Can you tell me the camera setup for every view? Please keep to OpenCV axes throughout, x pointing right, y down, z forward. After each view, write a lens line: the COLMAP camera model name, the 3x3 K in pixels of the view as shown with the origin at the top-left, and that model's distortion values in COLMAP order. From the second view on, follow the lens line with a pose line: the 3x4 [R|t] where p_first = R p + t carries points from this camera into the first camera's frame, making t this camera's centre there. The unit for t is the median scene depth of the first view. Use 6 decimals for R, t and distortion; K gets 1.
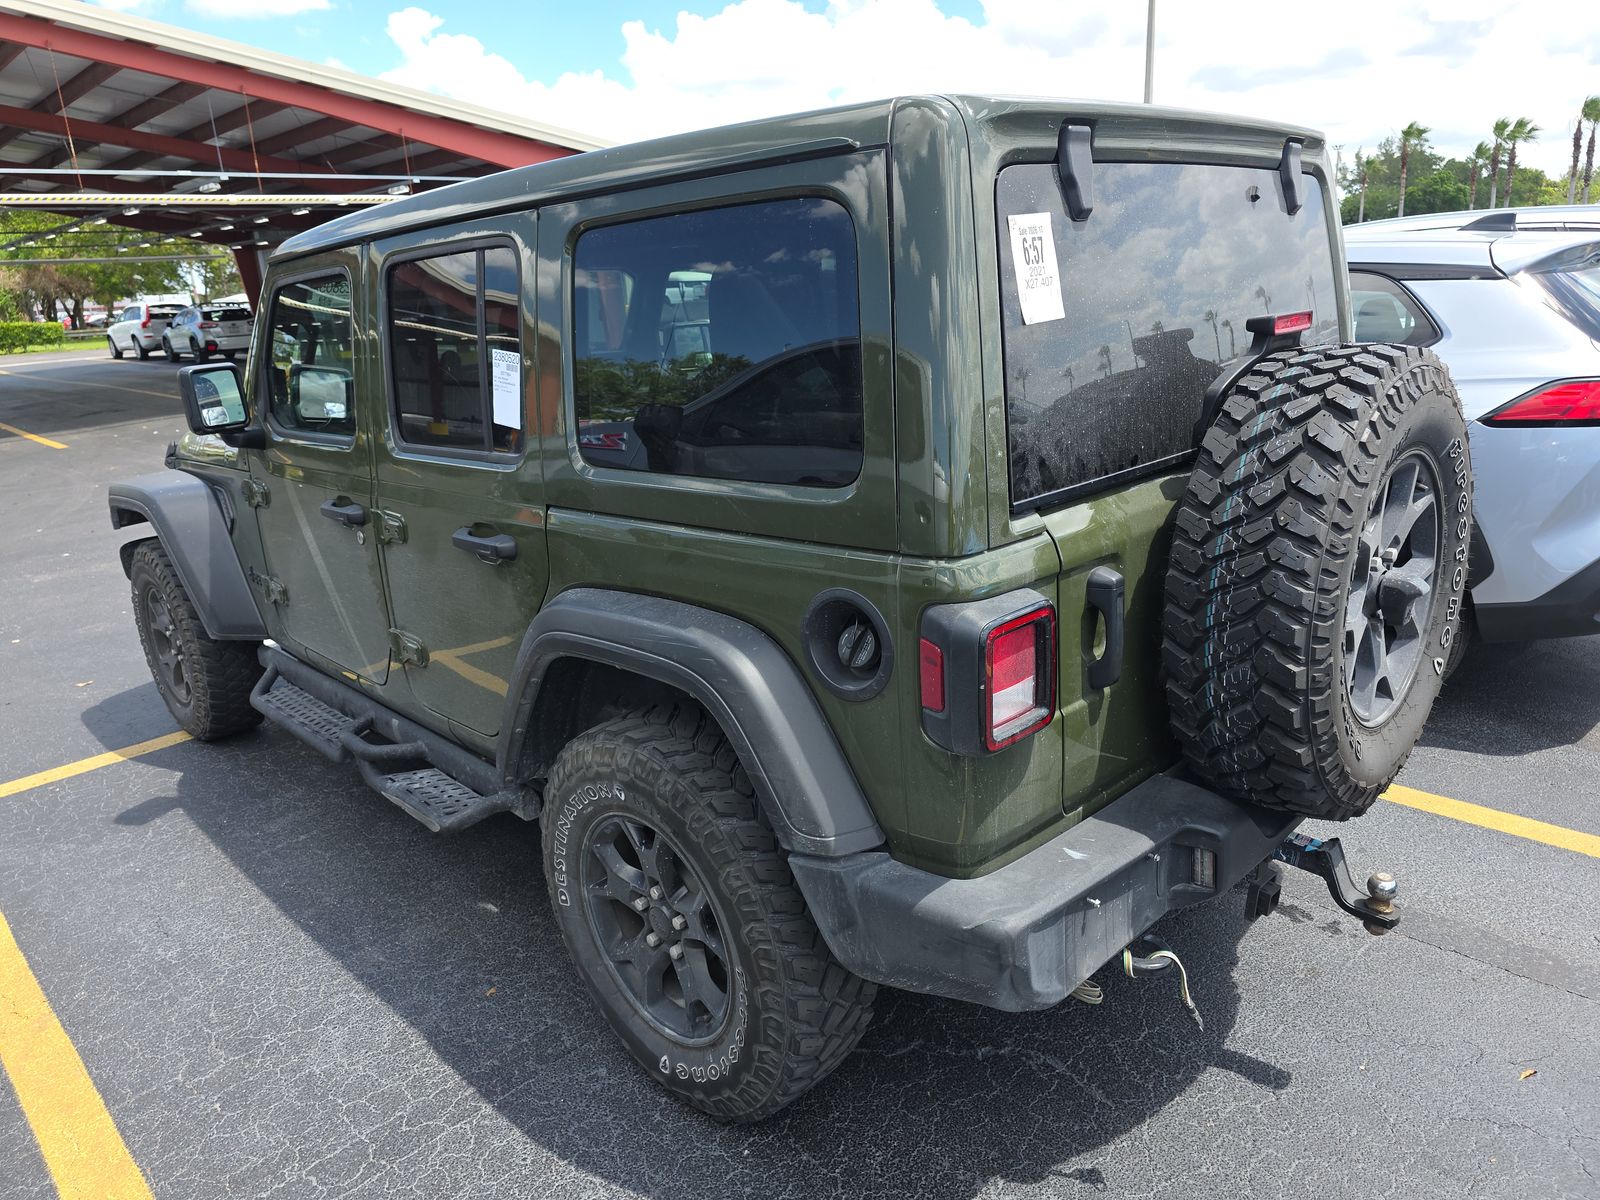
lens RADIAL K [[1092.4, 0, 846.3], [0, 1092.4, 598.4], [0, 0, 1]] dist [0.001335, -0.004717]
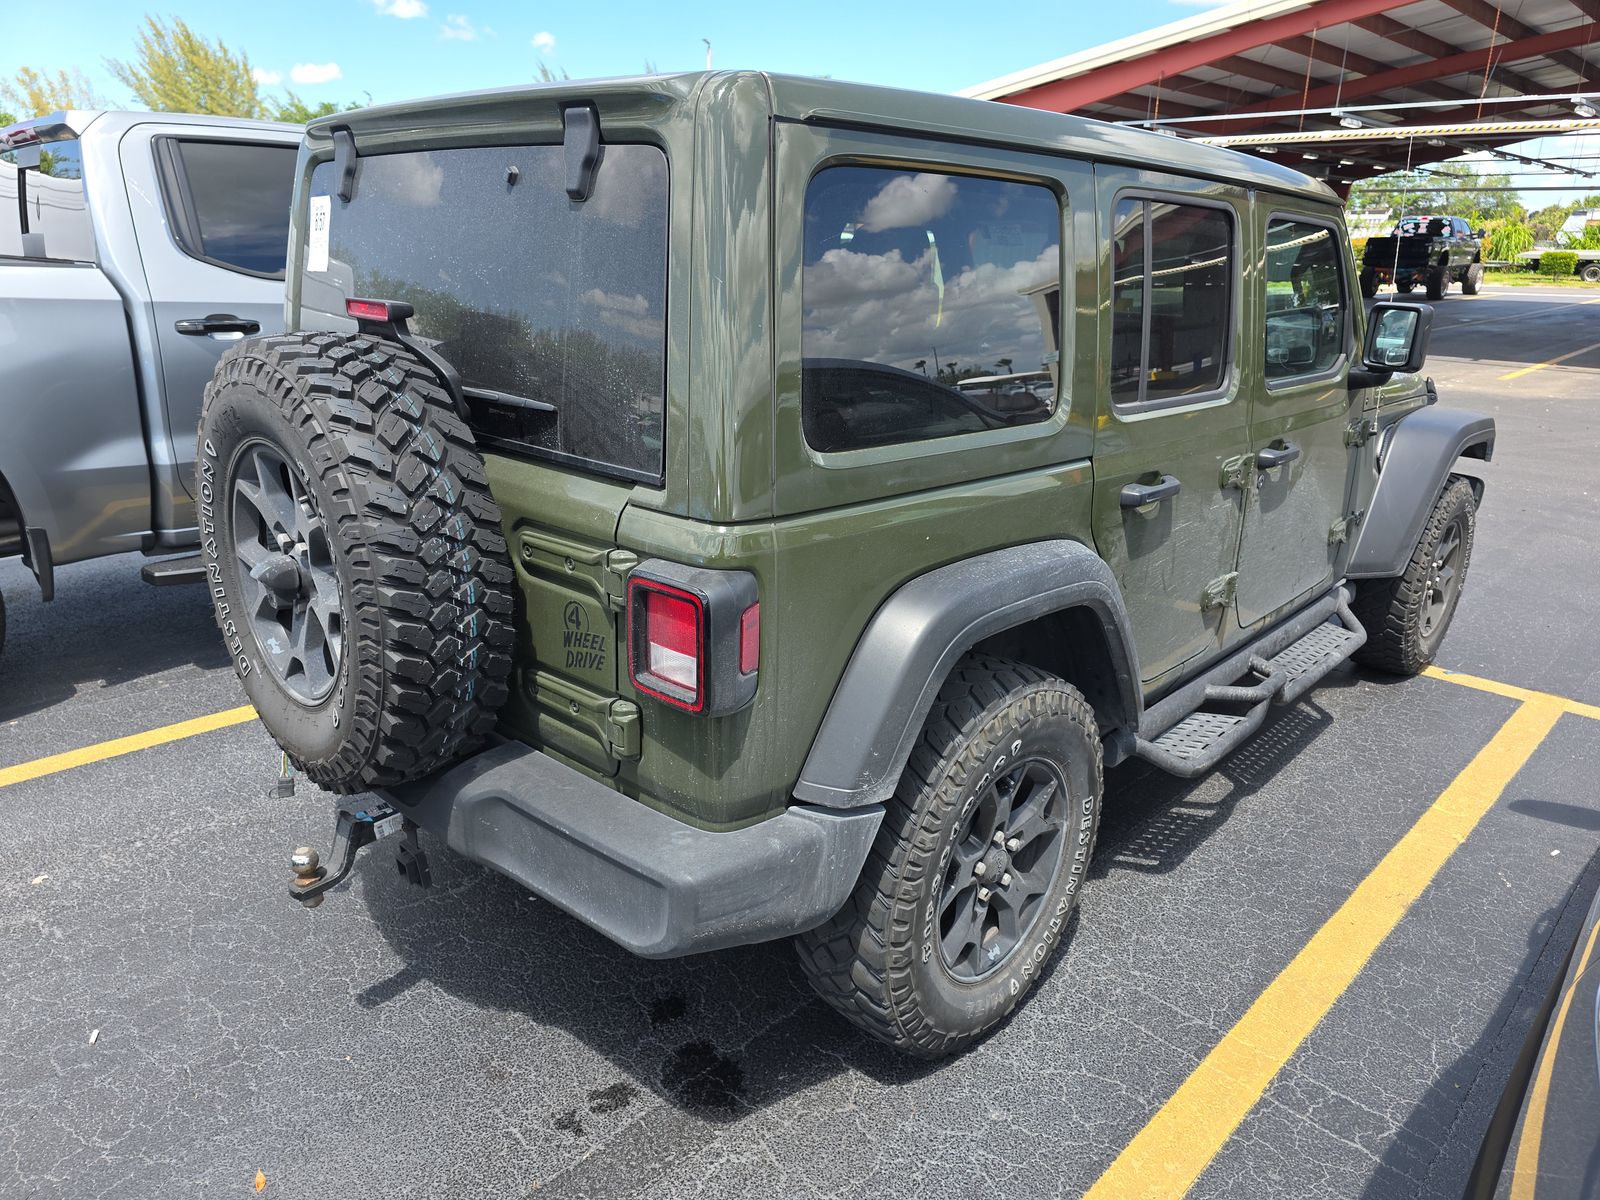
lens RADIAL K [[1092.4, 0, 846.3], [0, 1092.4, 598.4], [0, 0, 1]] dist [0.001335, -0.004717]
pose [[0.020107, 0.371317, -0.928288, 1.641097], [-0.316156, 0.883194, 0.346431, -0.569159], [0.948494, 0.286518, 0.135152, 1.526527]]
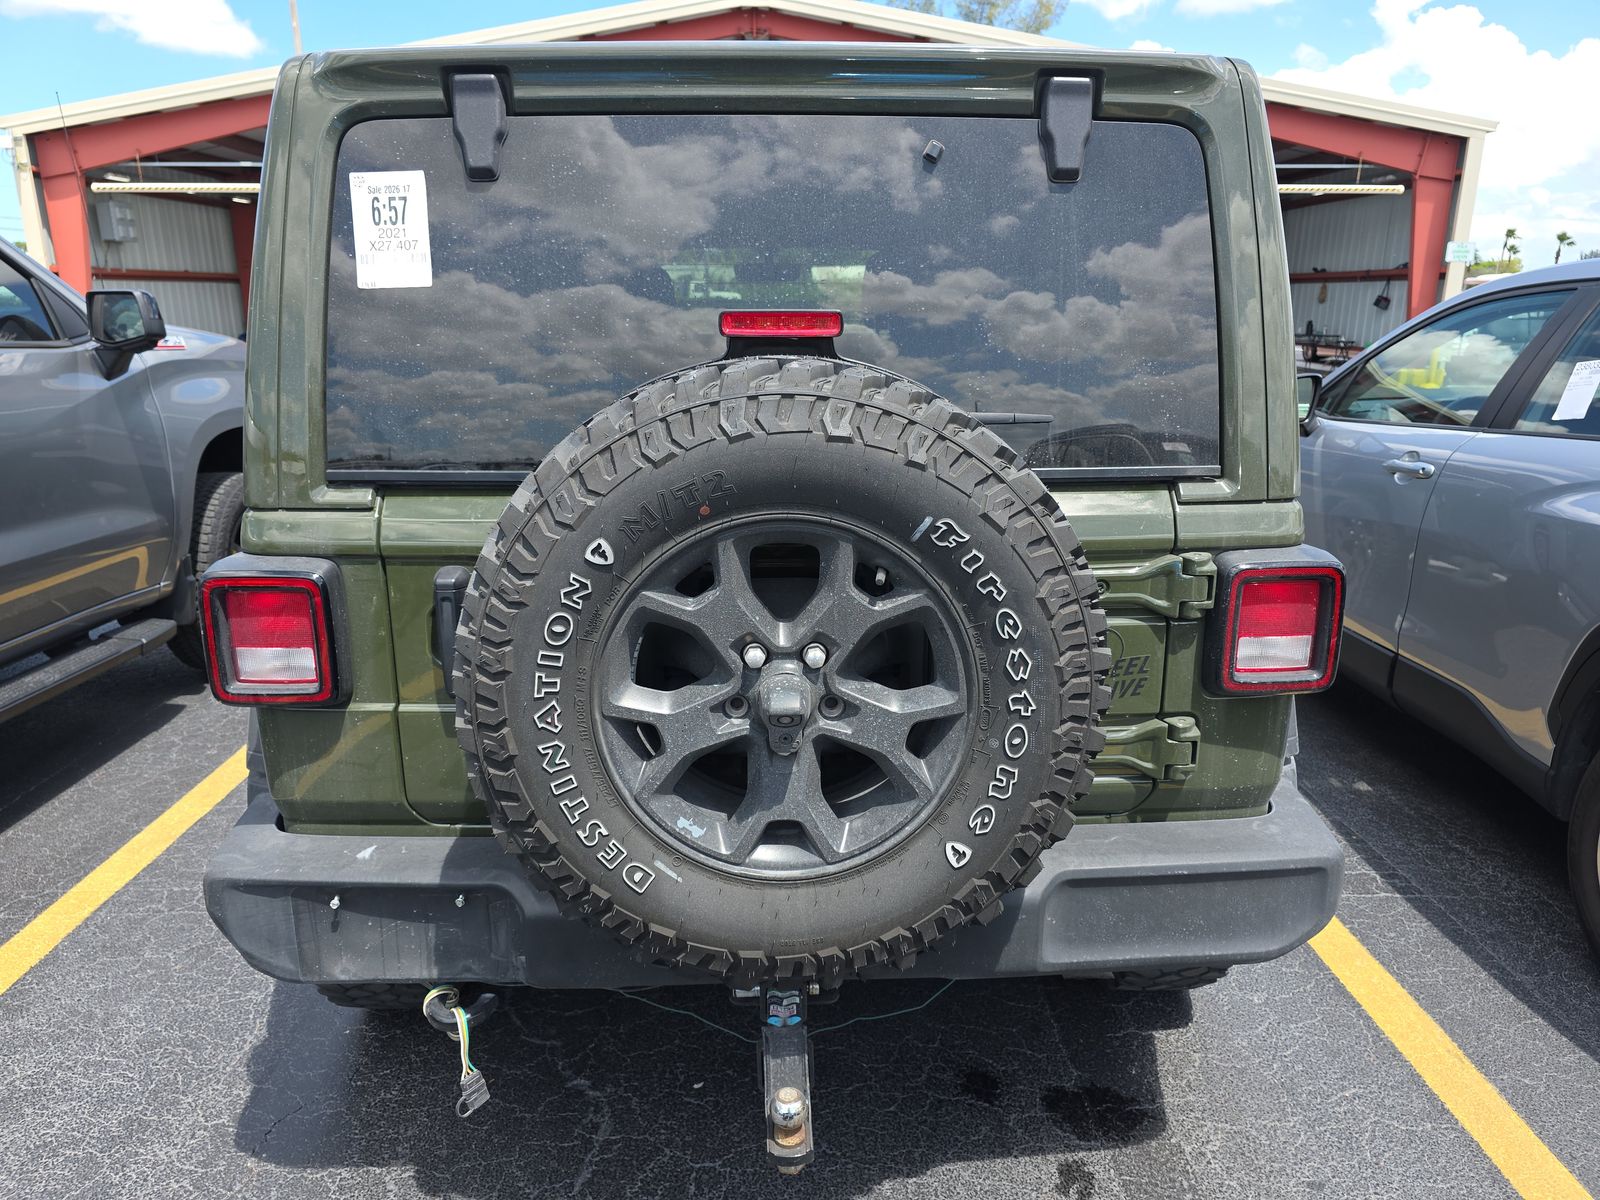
lens RADIAL K [[1120.0, 0, 758.0], [0, 1120.0, 600.4], [0, 0, 1]] dist [-0.011549, -0.003475]
pose [[0.723687, 0.246294, -0.644683, 1.044395], [-0.241044, 0.965525, 0.098284, -0.156694], [0.646664, 0.084270, 0.758105, 0.477074]]
